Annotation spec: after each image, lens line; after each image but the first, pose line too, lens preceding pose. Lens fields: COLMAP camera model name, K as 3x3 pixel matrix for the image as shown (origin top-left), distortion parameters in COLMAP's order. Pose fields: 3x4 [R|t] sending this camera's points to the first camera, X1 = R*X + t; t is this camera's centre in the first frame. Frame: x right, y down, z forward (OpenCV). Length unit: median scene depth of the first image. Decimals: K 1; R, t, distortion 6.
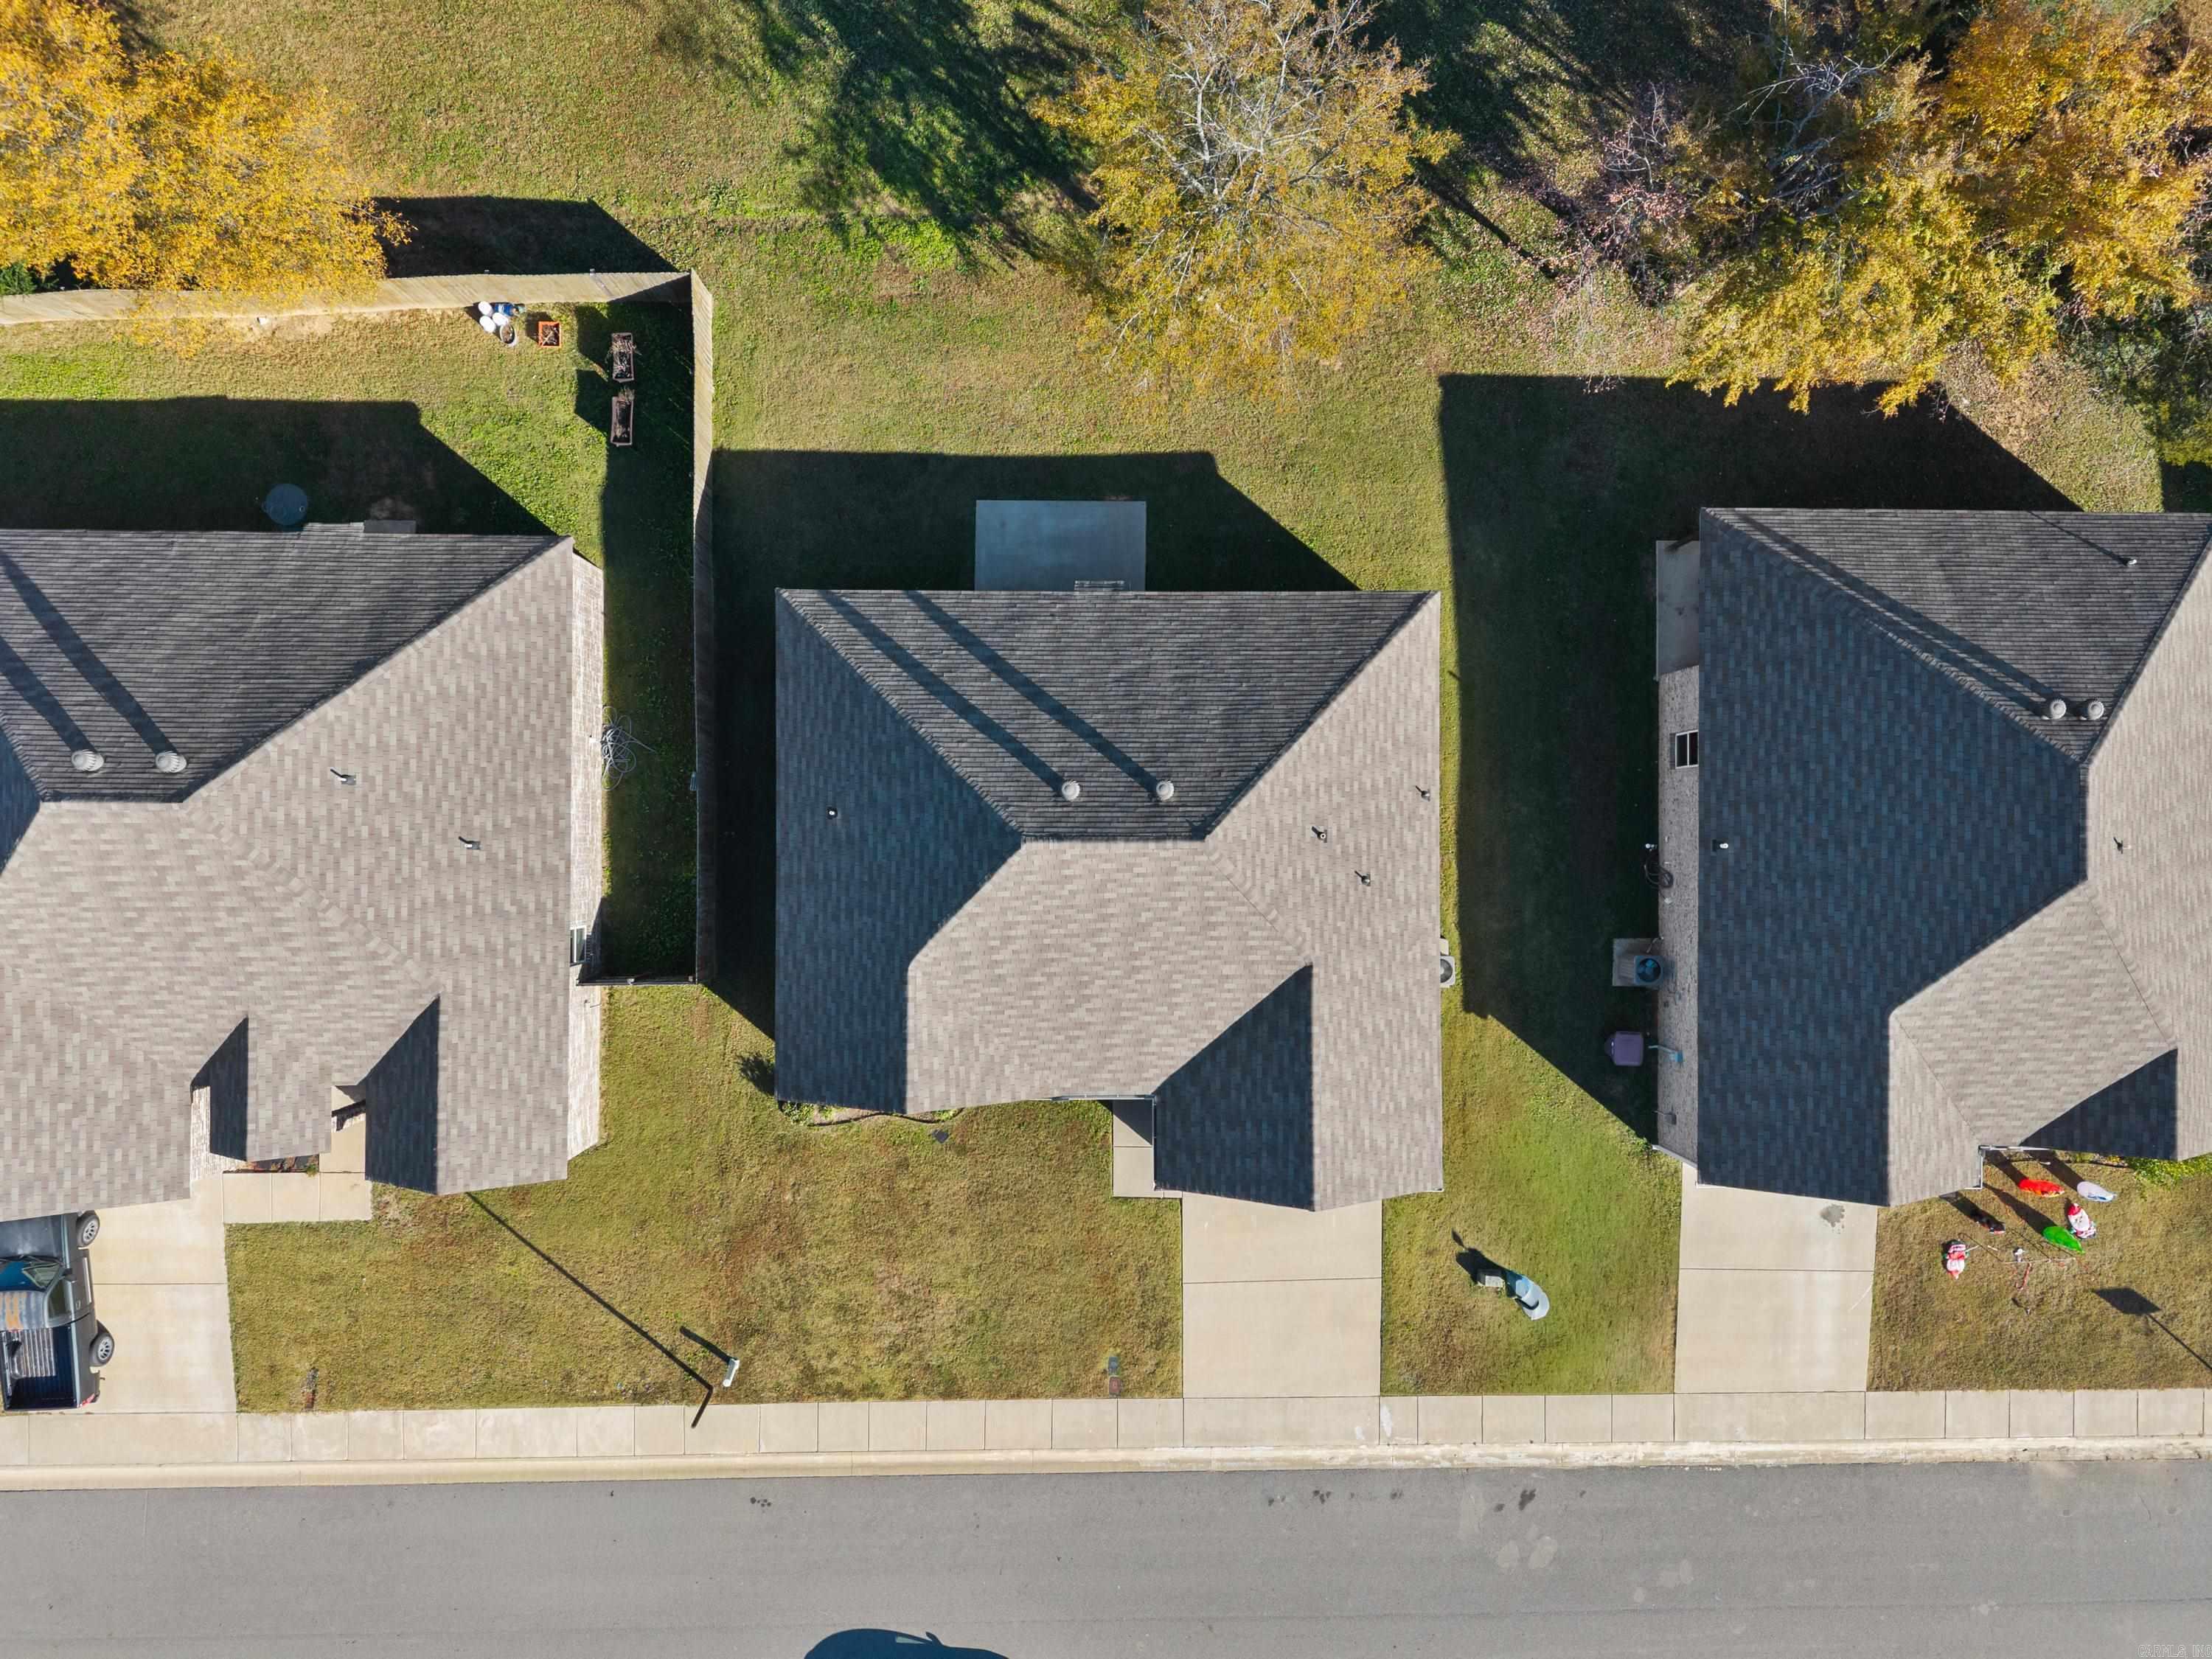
lens RADIAL K [[1487.2, 0, 1106.0], [0, 1487.2, 829.5], [0, 0, 1]] dist [0.025938, -0.000082]
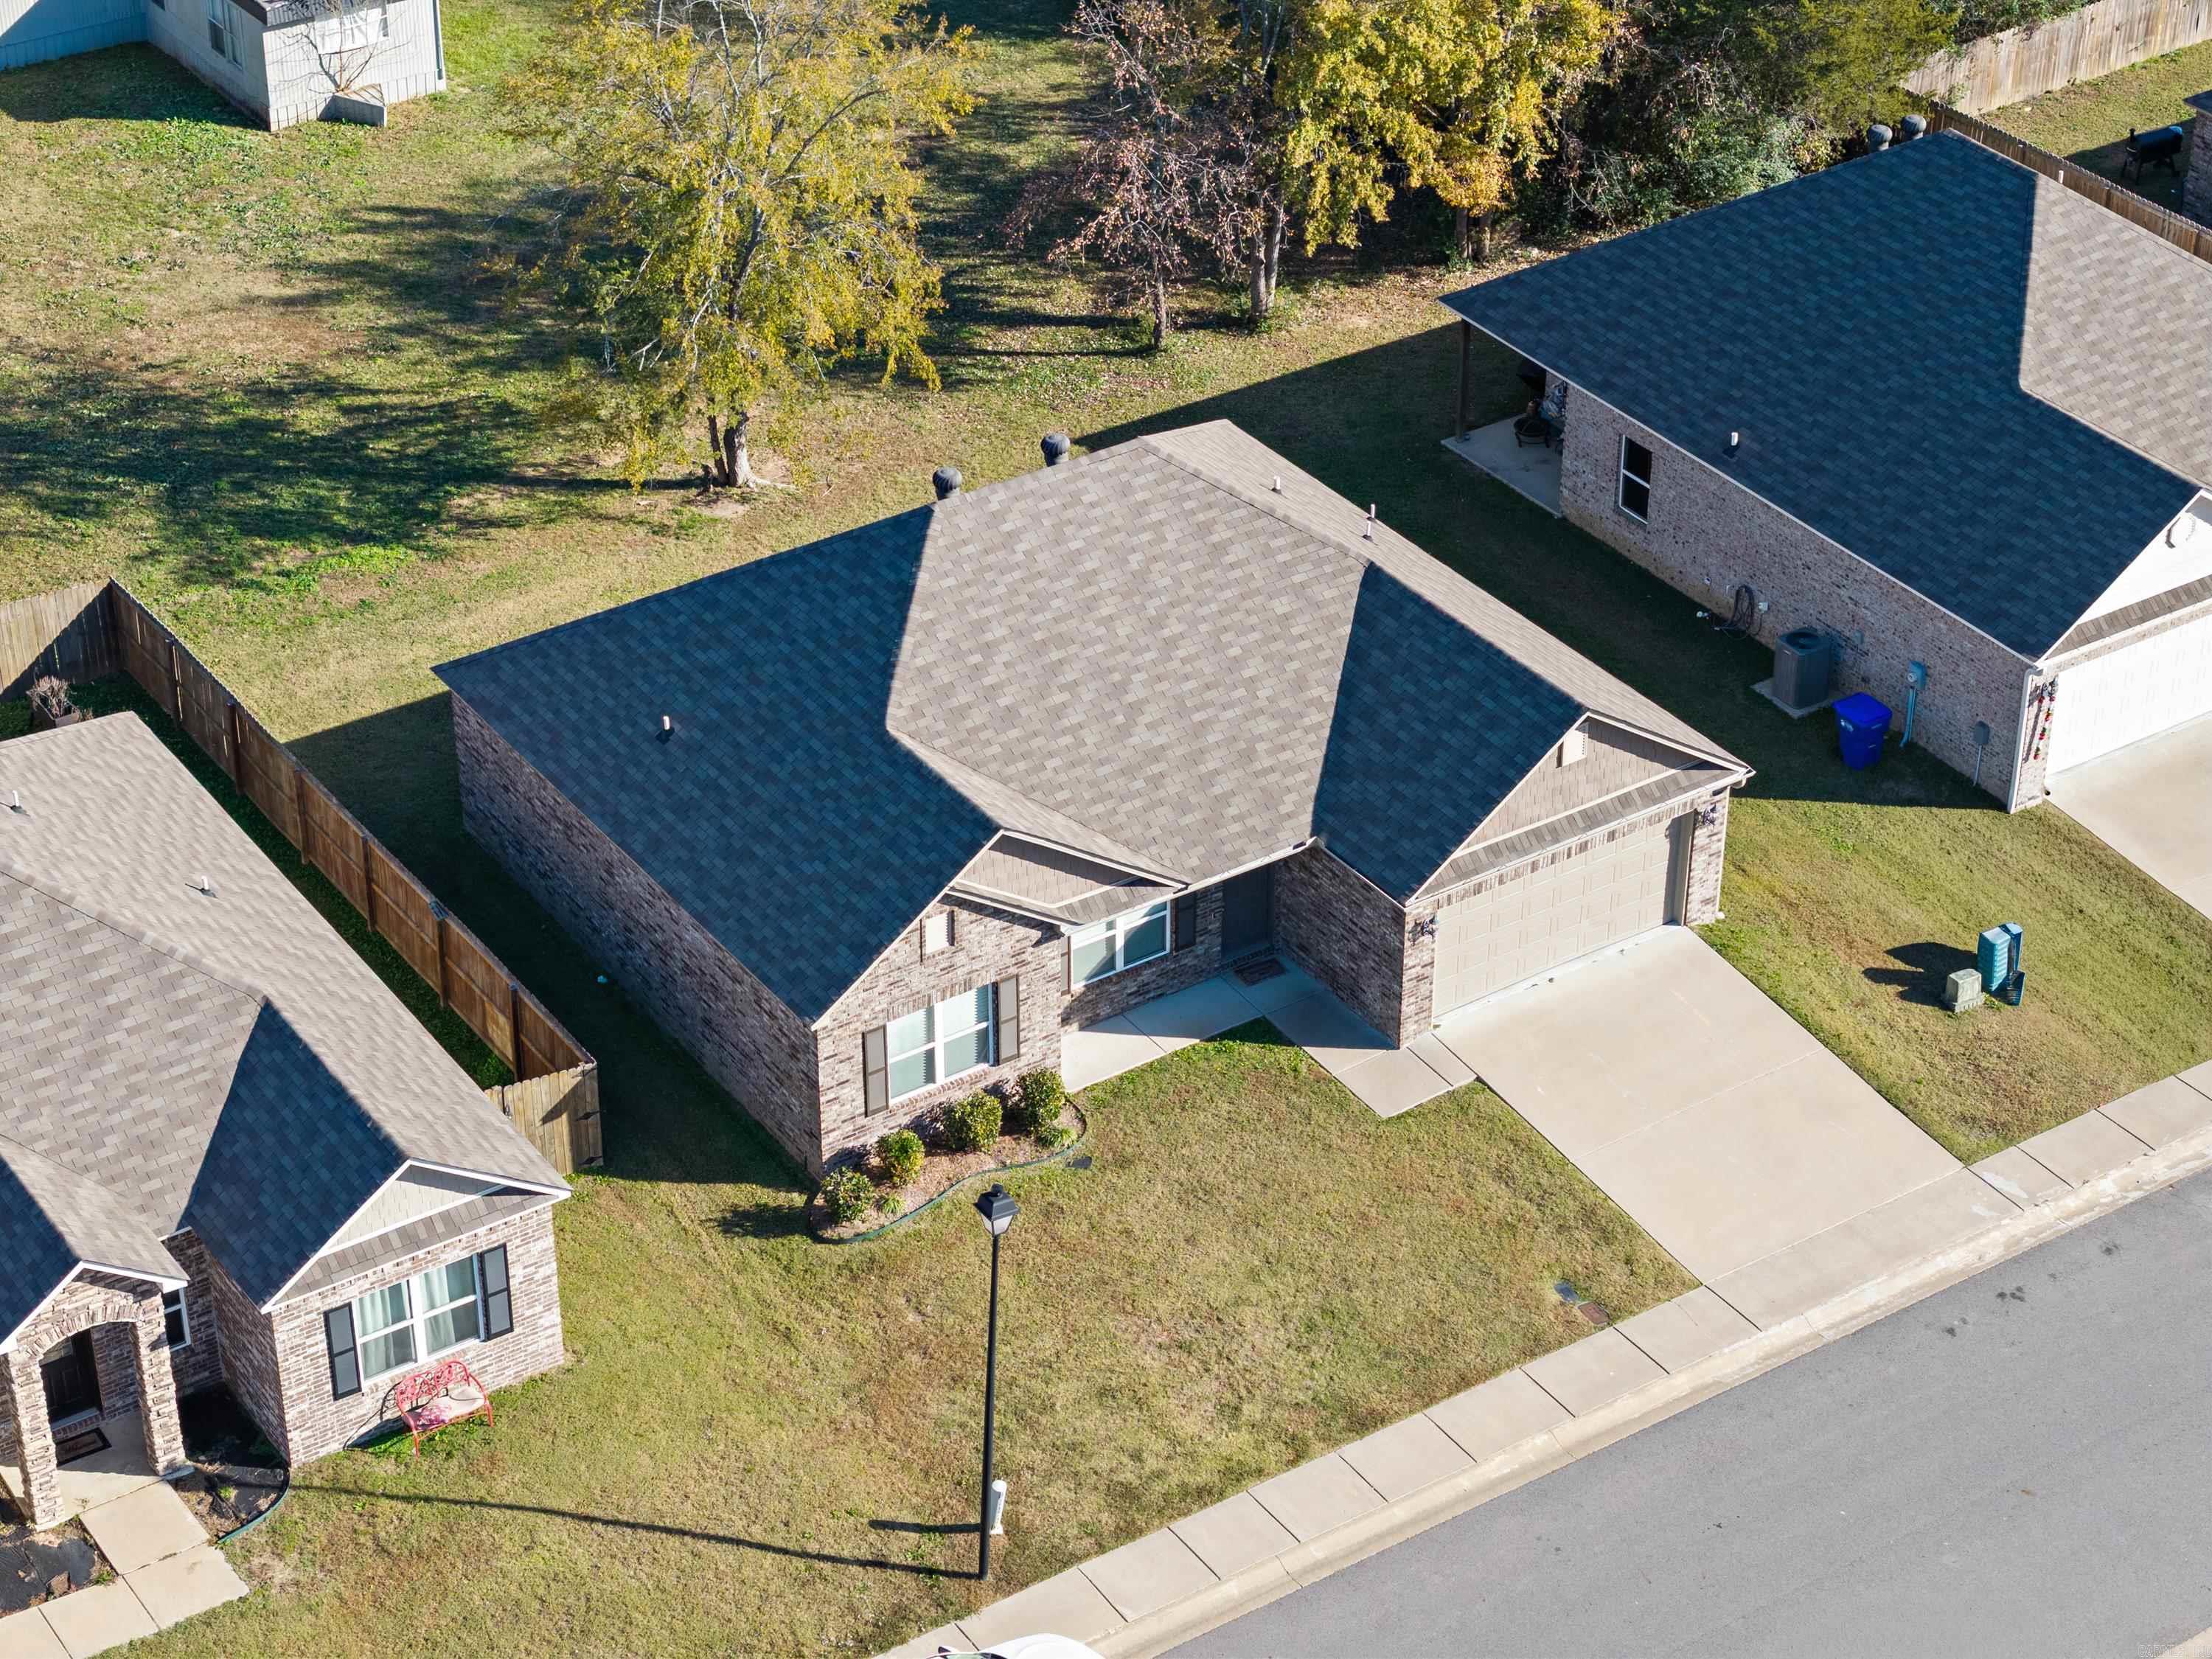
lens RADIAL K [[4501.7, 0, 1106.0], [0, 4501.7, 829.5], [0, 0, 1]] dist [-0.305045, 3.445558]
pose [[0.829871, -0.319164, 0.457655, -0.848084], [0.557801, 0.455306, -0.693941, 1.345270], [0.013108, 0.831162, 0.555876, -0.070890]]
